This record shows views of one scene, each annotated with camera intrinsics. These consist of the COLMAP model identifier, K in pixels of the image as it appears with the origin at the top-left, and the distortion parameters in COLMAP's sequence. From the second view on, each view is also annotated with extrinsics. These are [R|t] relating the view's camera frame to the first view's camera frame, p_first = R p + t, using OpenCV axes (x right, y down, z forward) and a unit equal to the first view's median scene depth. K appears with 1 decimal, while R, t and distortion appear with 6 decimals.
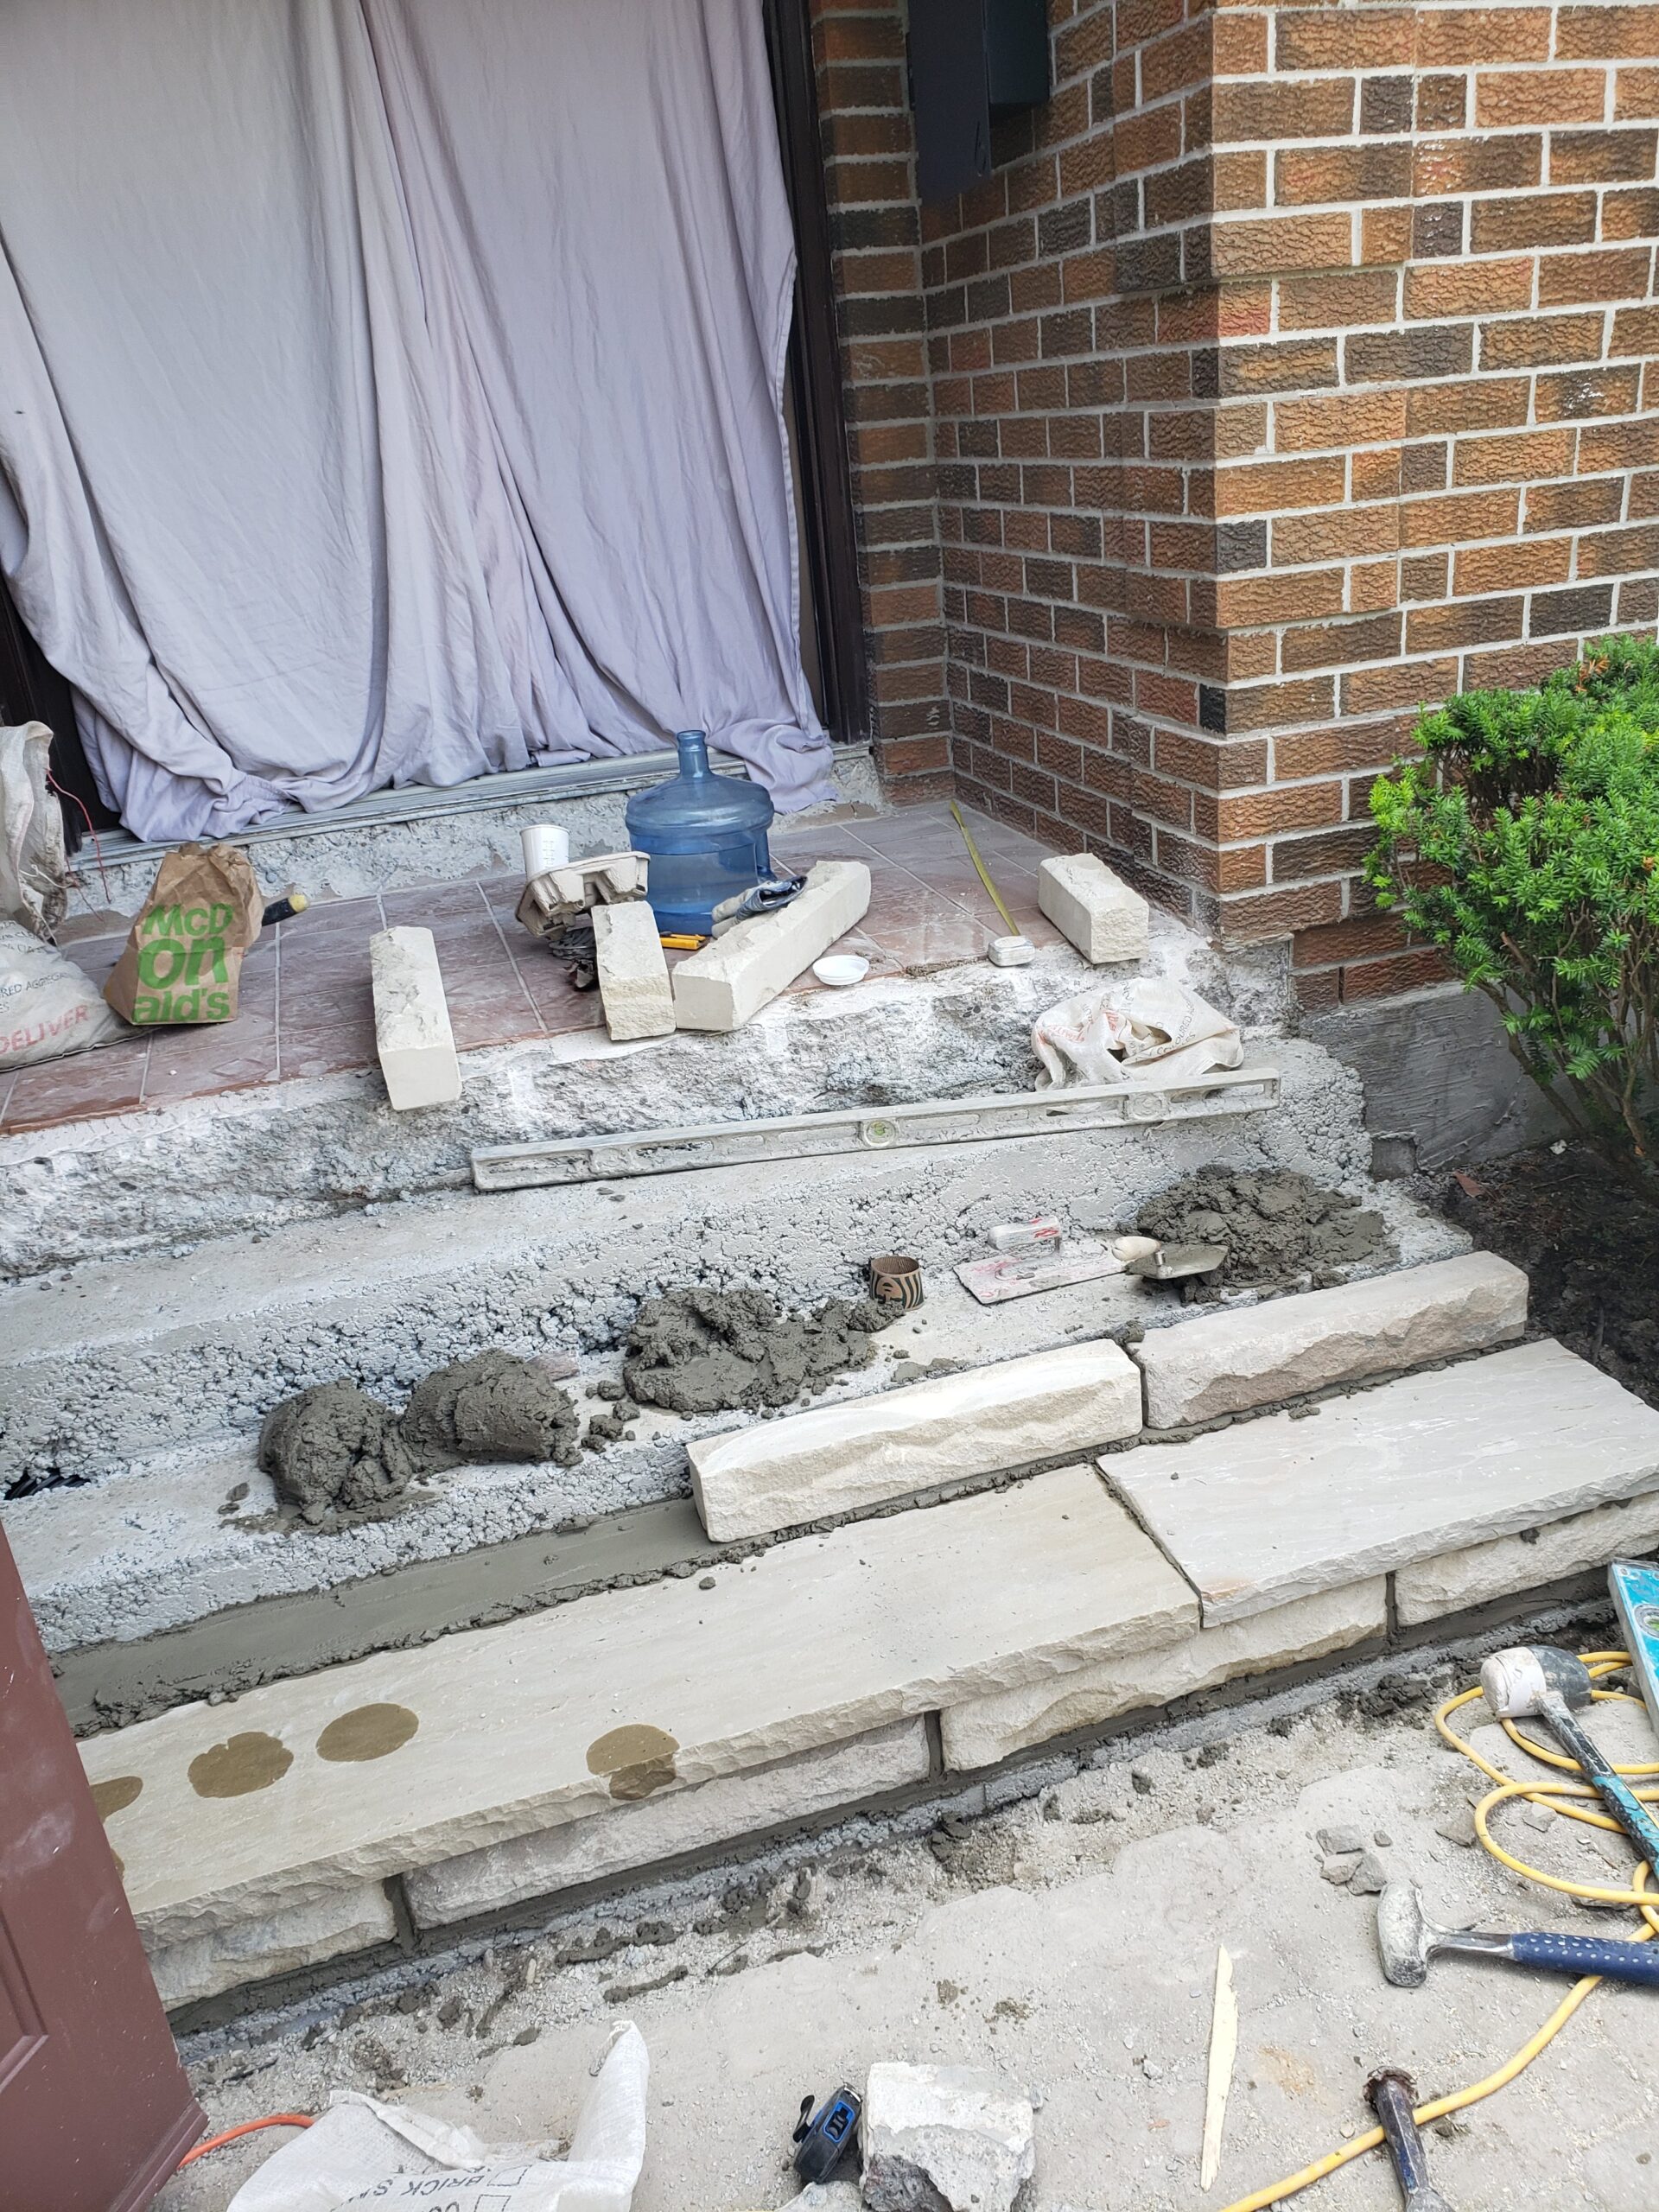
lens RADIAL K [[1723.2, 0, 853.2], [0, 1723.2, 1117.1], [0, 0, 1]] dist [-0.012515, 0.046321]
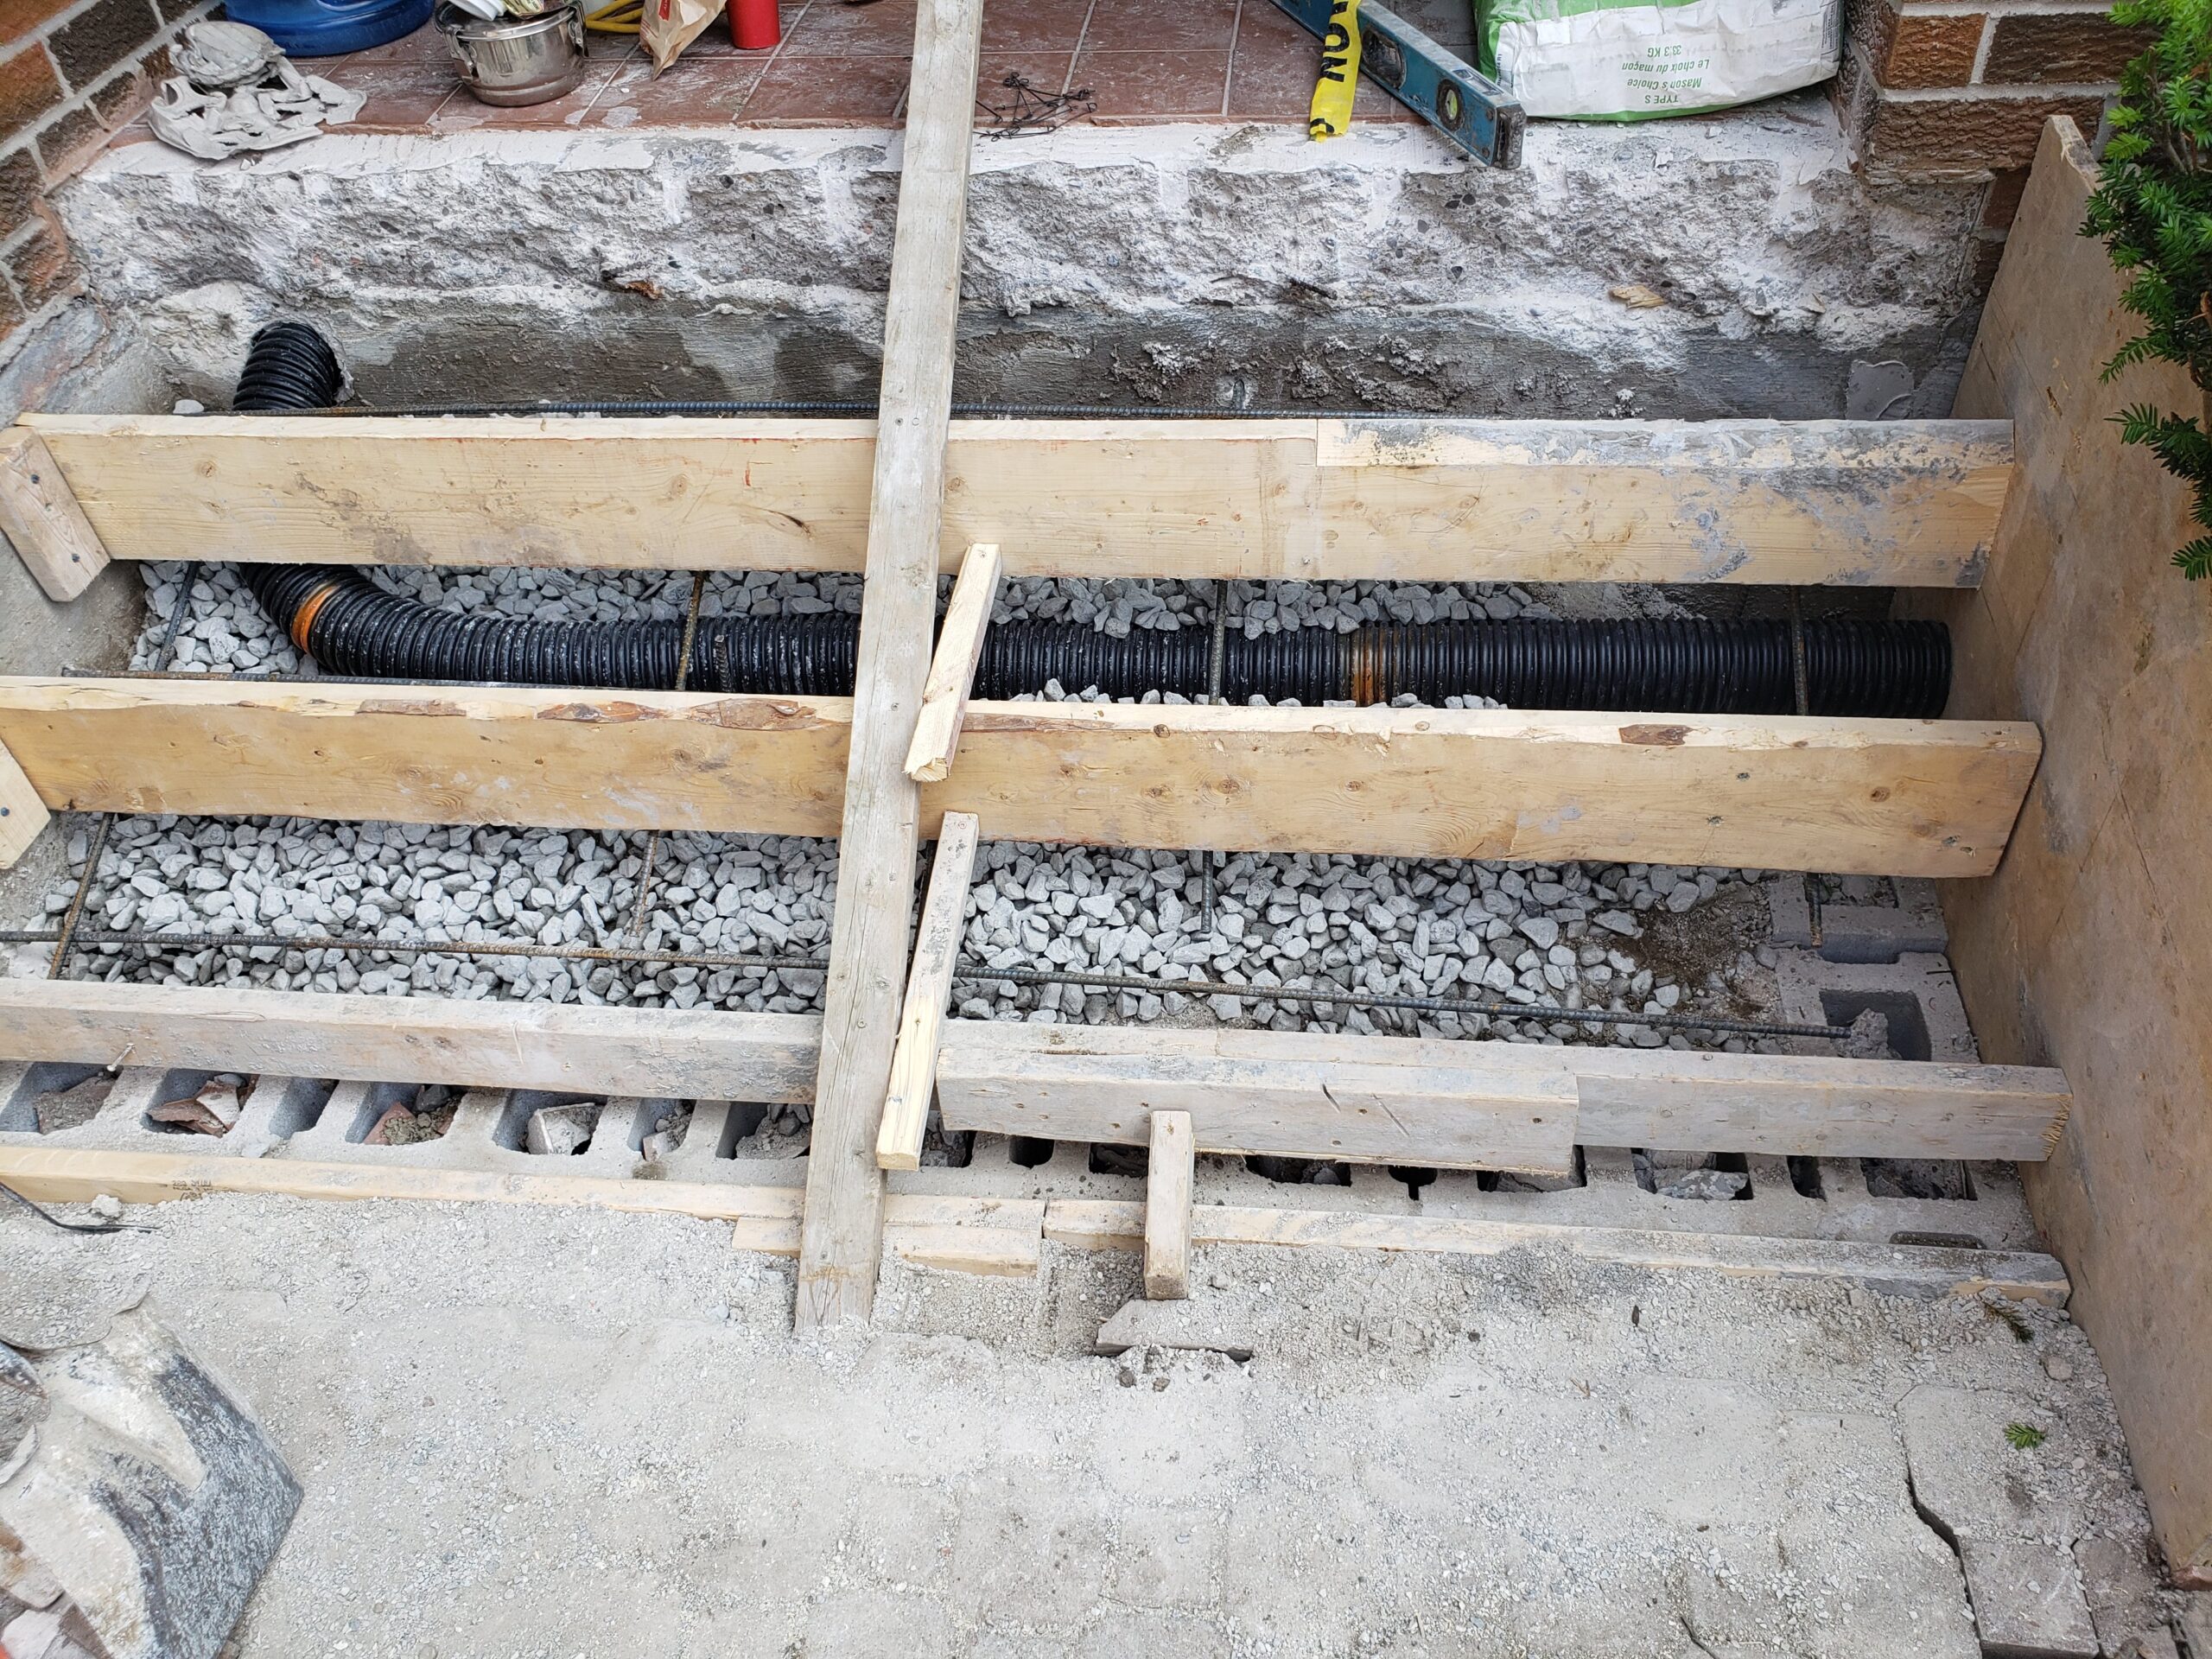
lens RADIAL K [[1723.2, 0, 1118.1], [0, 1723.2, 828.1], [0, 0, 1]] dist [-0.012515, 0.046321]
pose [[0.916474, 0.300852, -0.263750, 0.215625], [-0.178019, 0.896999, 0.404602, -0.097163], [0.358309, -0.323854, 0.875633, 0.259886]]
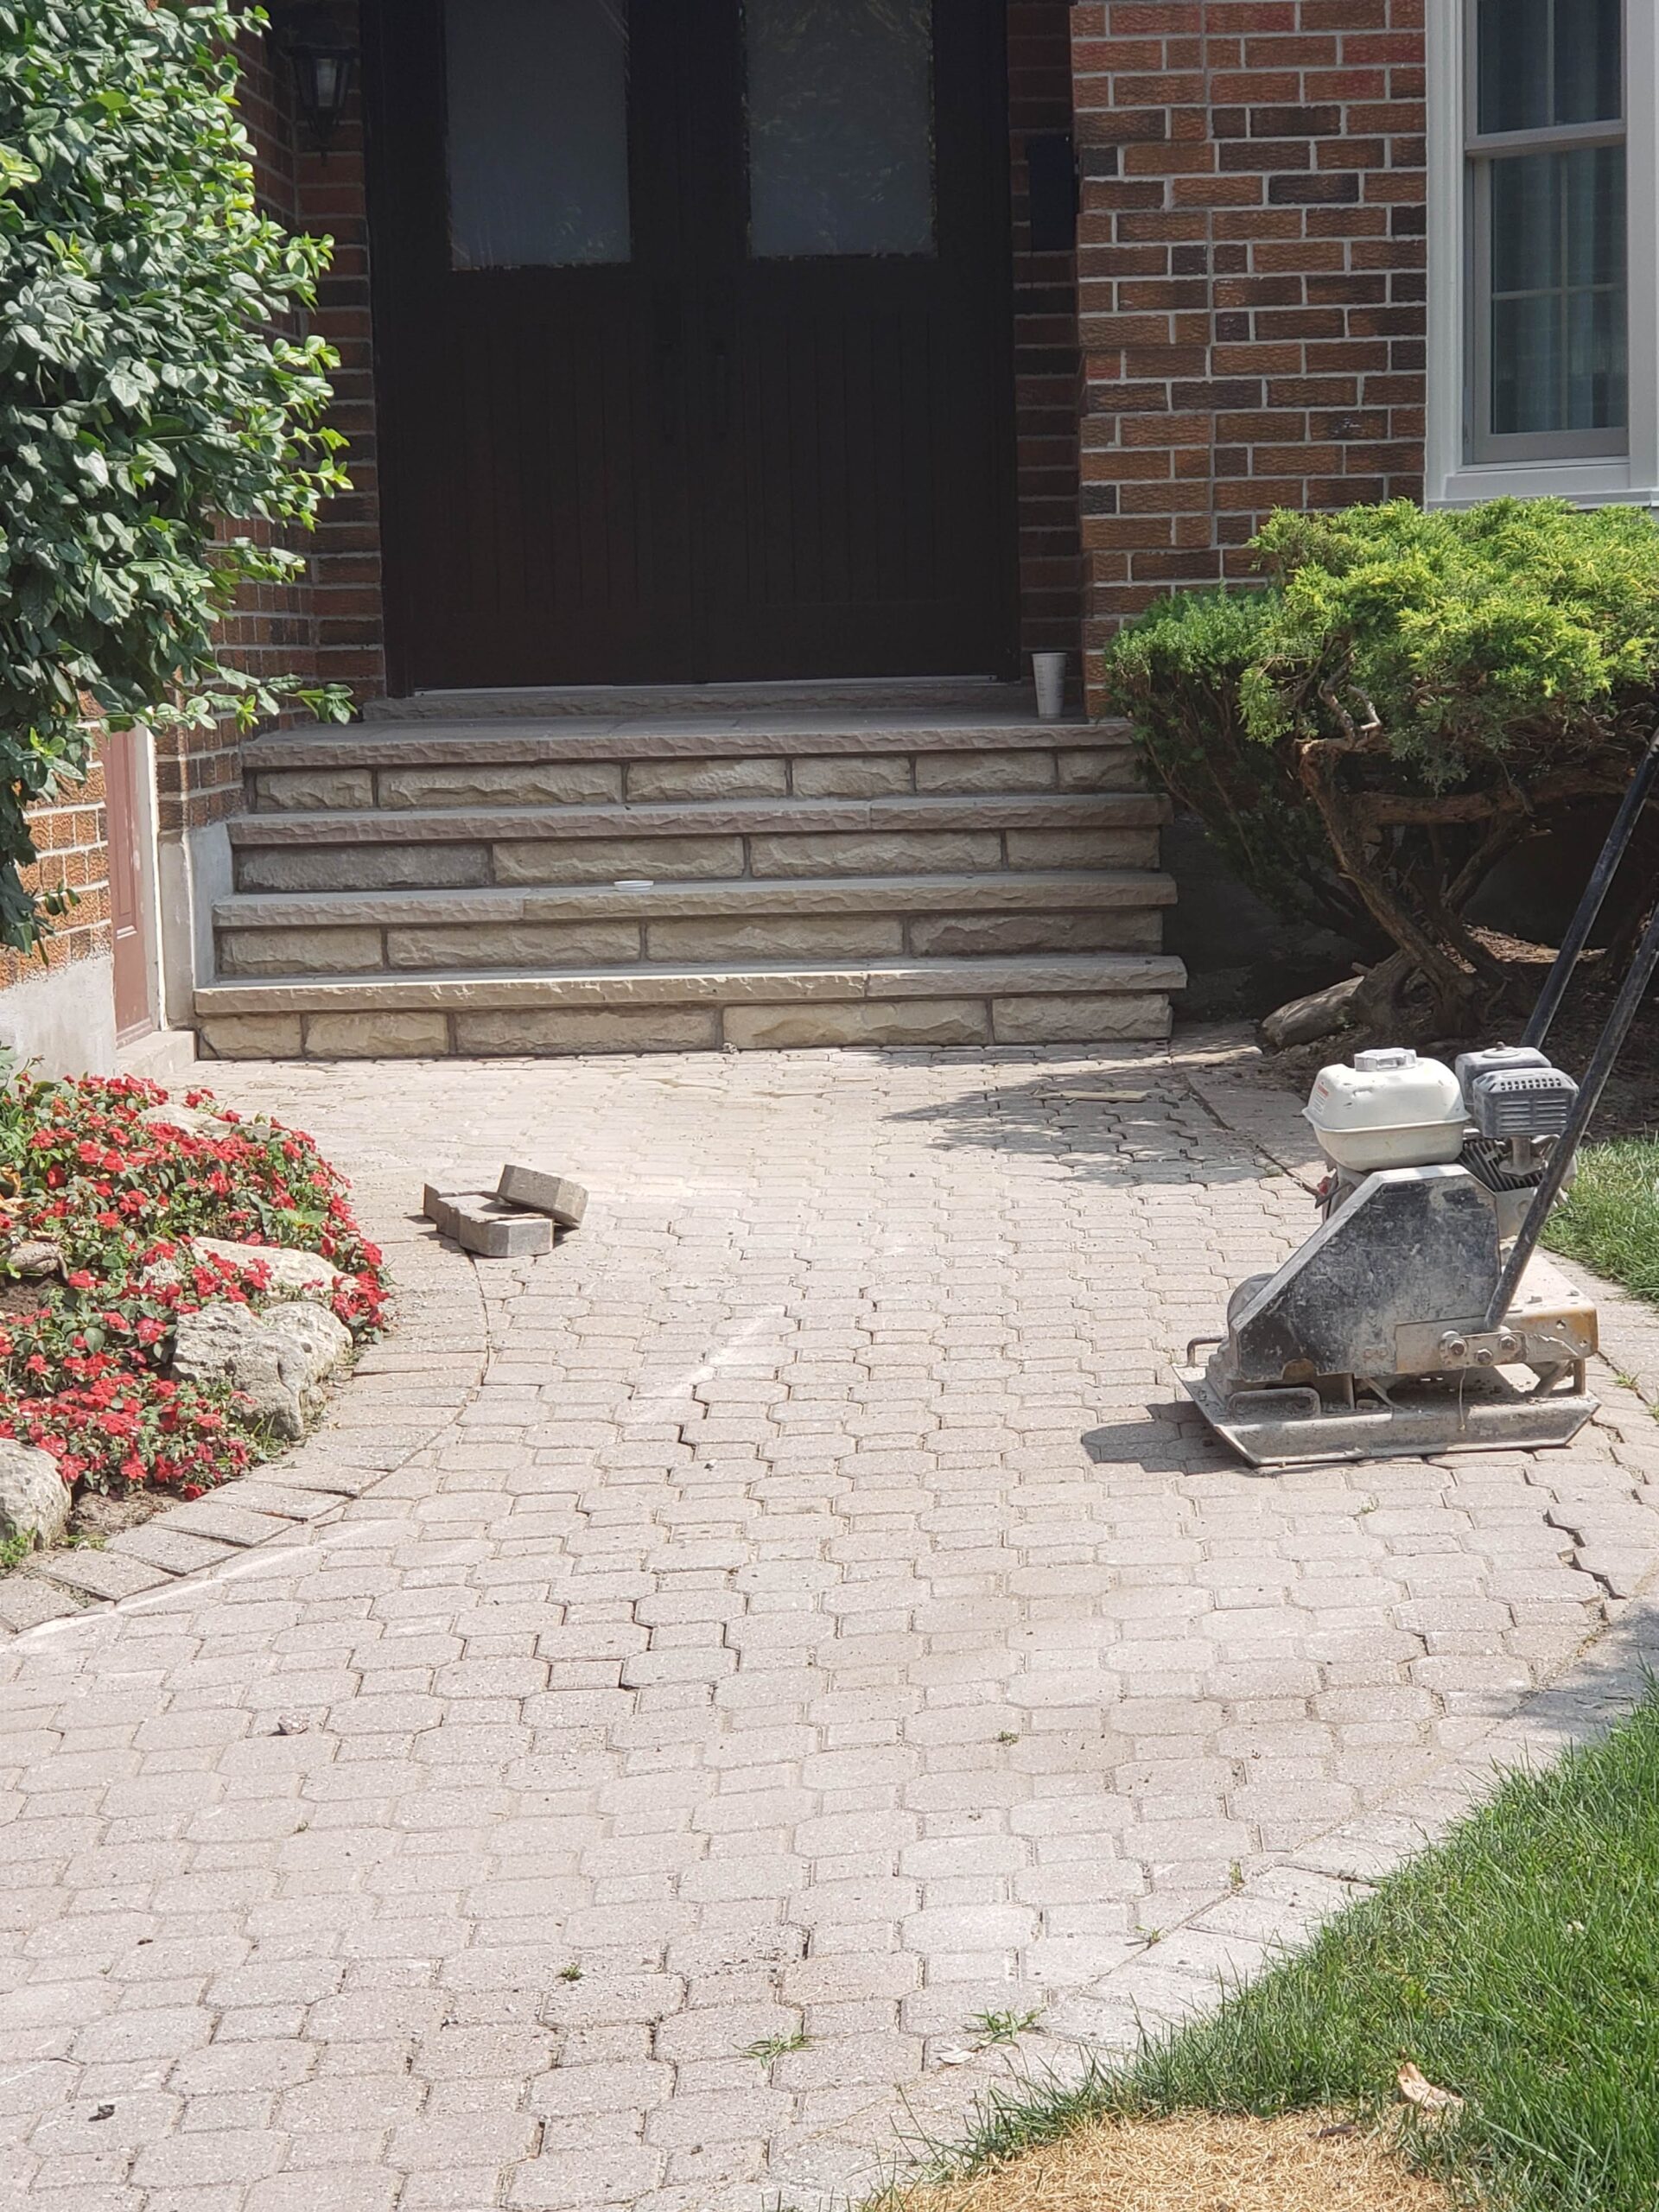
lens RADIAL K [[4668.3, 0, 861.3], [0, 4668.3, 1103.4], [0, 0, 1]] dist [0.190434, 0.000000]
pose [[0.941365, 0.095305, -0.323650, 1.472180], [-0.179559, 0.953659, -0.241438, 1.298008], [0.285642, 0.285395, 0.914854, -2.898605]]
